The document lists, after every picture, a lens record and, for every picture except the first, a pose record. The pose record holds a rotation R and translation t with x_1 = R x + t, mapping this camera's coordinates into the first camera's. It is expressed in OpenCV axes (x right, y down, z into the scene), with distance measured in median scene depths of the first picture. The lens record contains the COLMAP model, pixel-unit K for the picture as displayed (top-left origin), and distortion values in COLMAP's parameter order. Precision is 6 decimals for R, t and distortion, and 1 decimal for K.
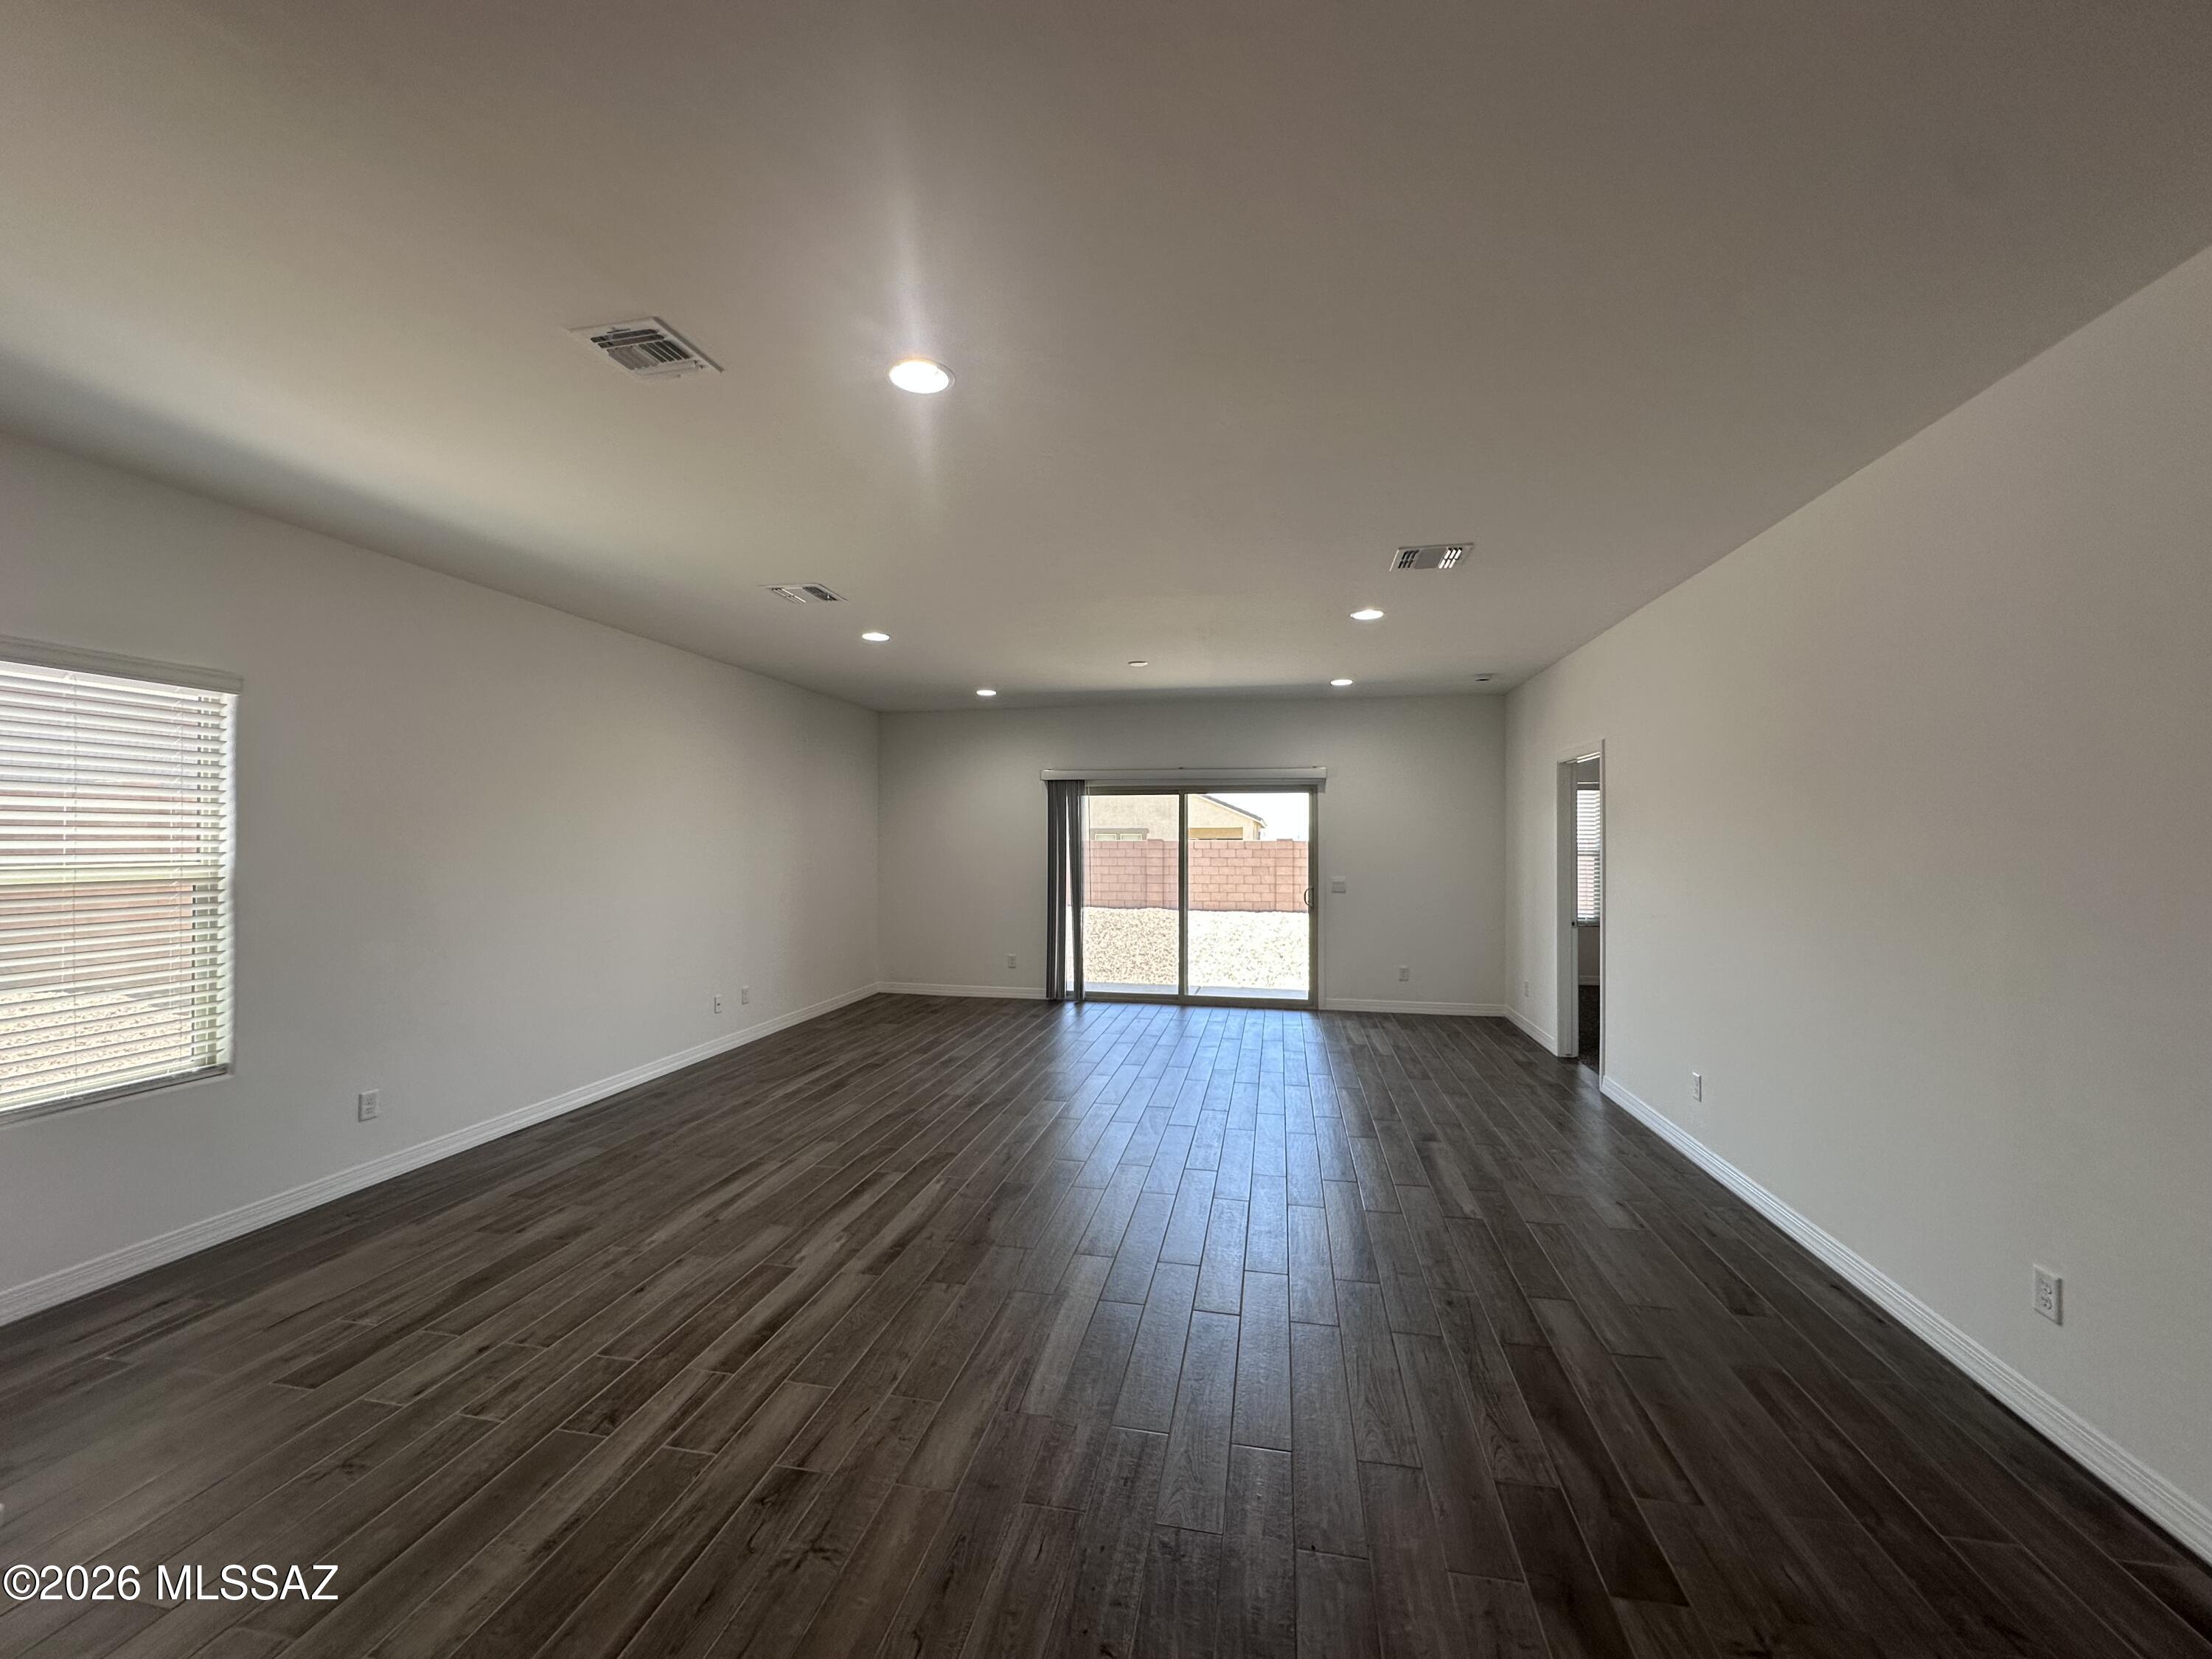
lens RADIAL K [[885.8, 0, 1103.2], [0, 885.8, 833.4], [0, 0, 1]] dist [-0.005519, 0.000866]
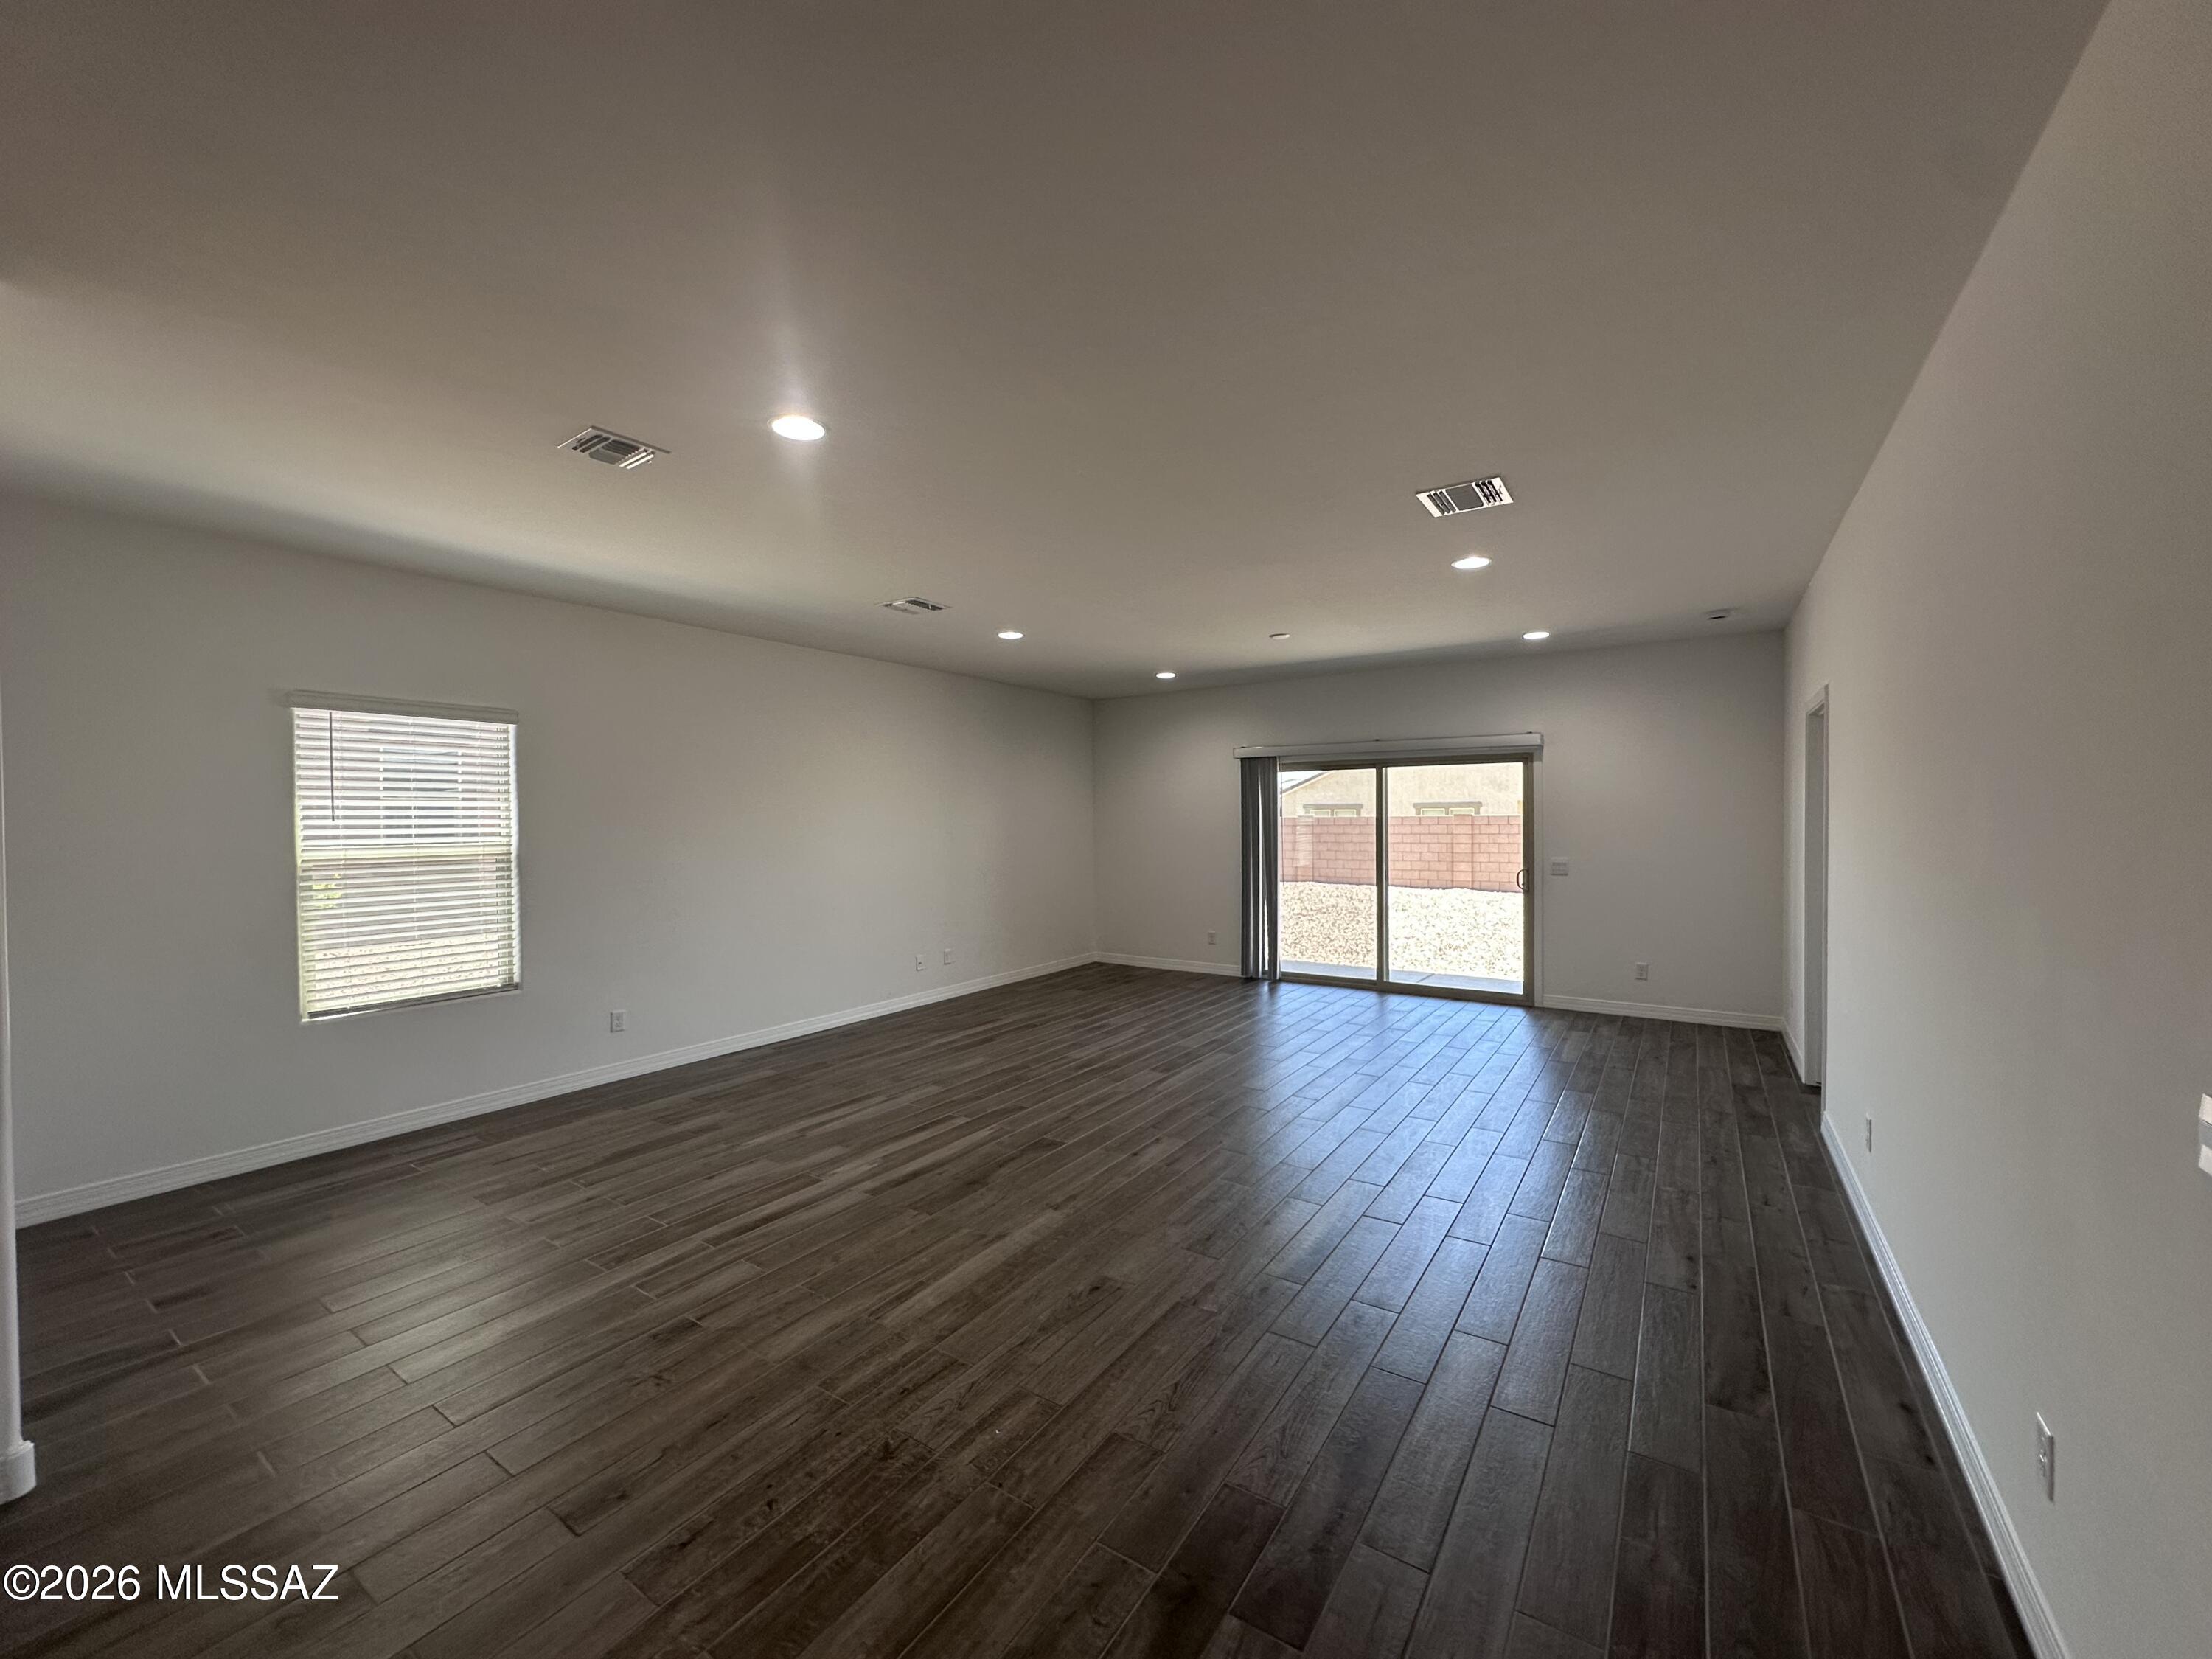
lens RADIAL K [[885.8, 0, 1100.4], [0, 885.8, 833.3], [0, 0, 1]] dist [-0.005519, 0.000866]
pose [[0.922257, -0.003461, -0.386561, 0.376078], [0.013569, 0.999634, 0.023422, -0.001947], [0.386338, -0.026846, 0.921966, 0.039695]]
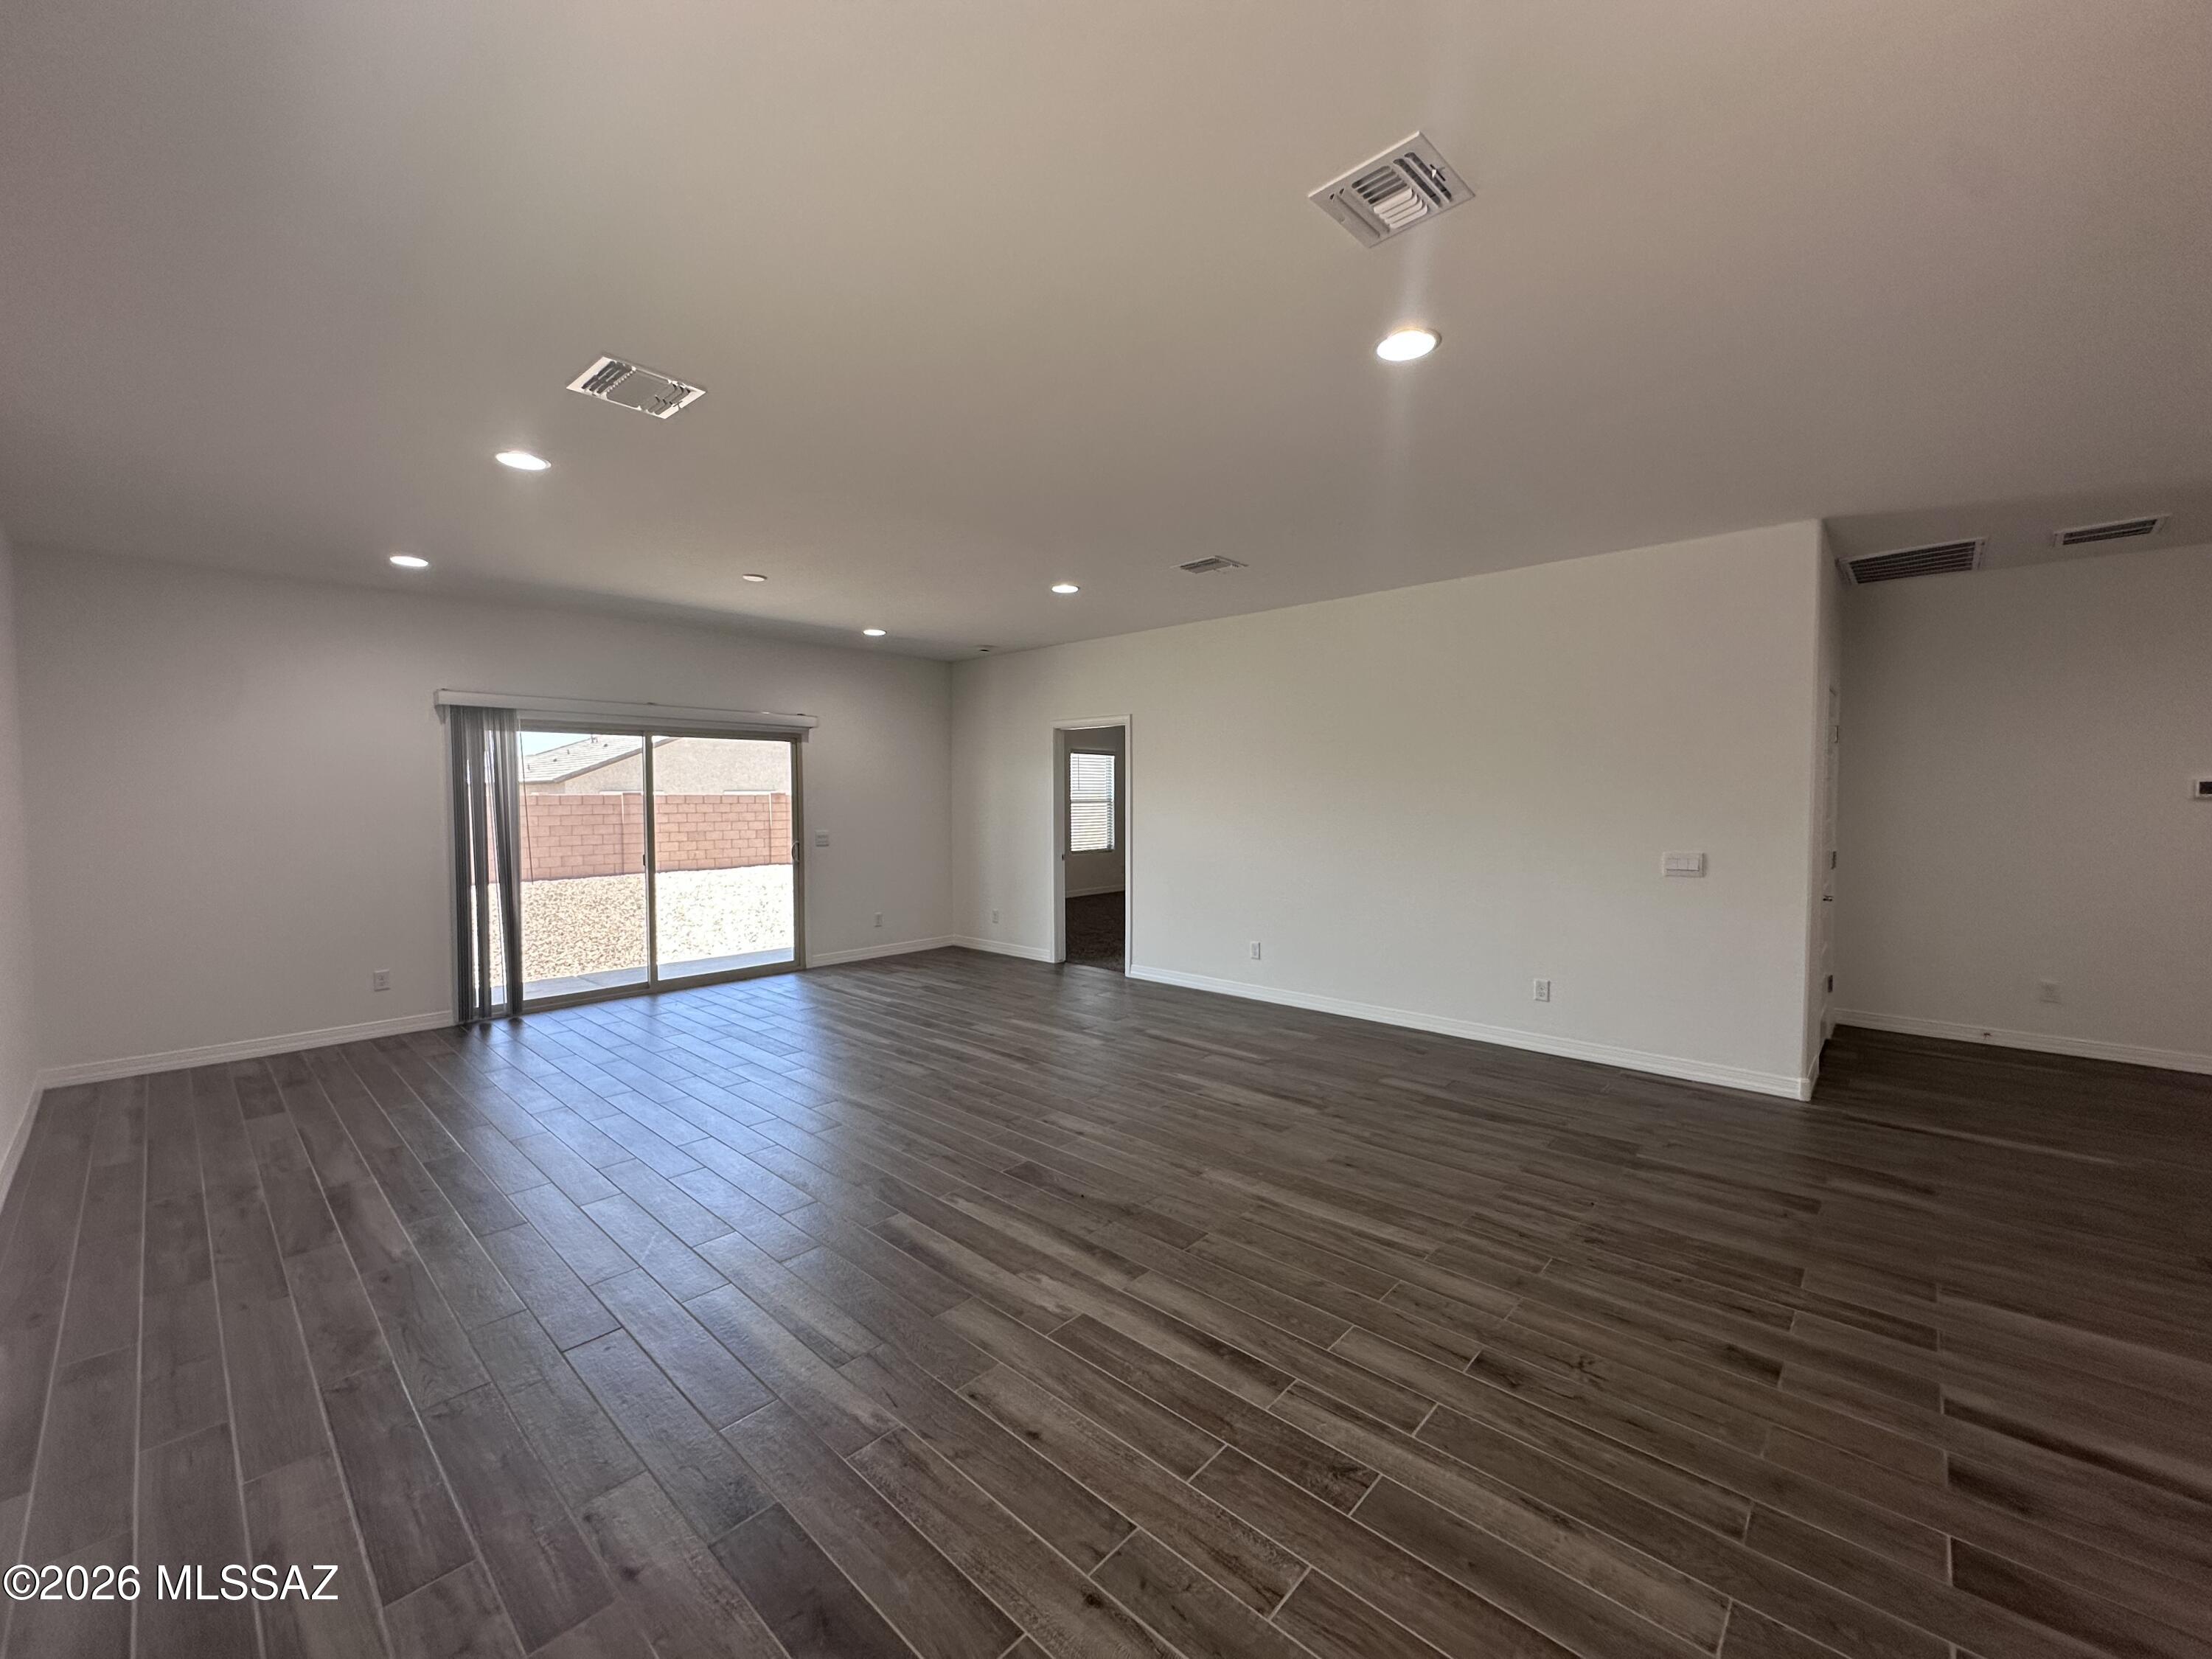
lens RADIAL K [[885.8, 0, 1103.3], [0, 885.8, 832.3], [0, 0, 1]] dist [-0.005519, 0.000866]
pose [[0.520064, -0.041566, 0.853115, -0.819072], [-0.001687, 0.998763, 0.049691, 0.005733], [-0.854126, -0.027282, 0.519351, 0.462250]]
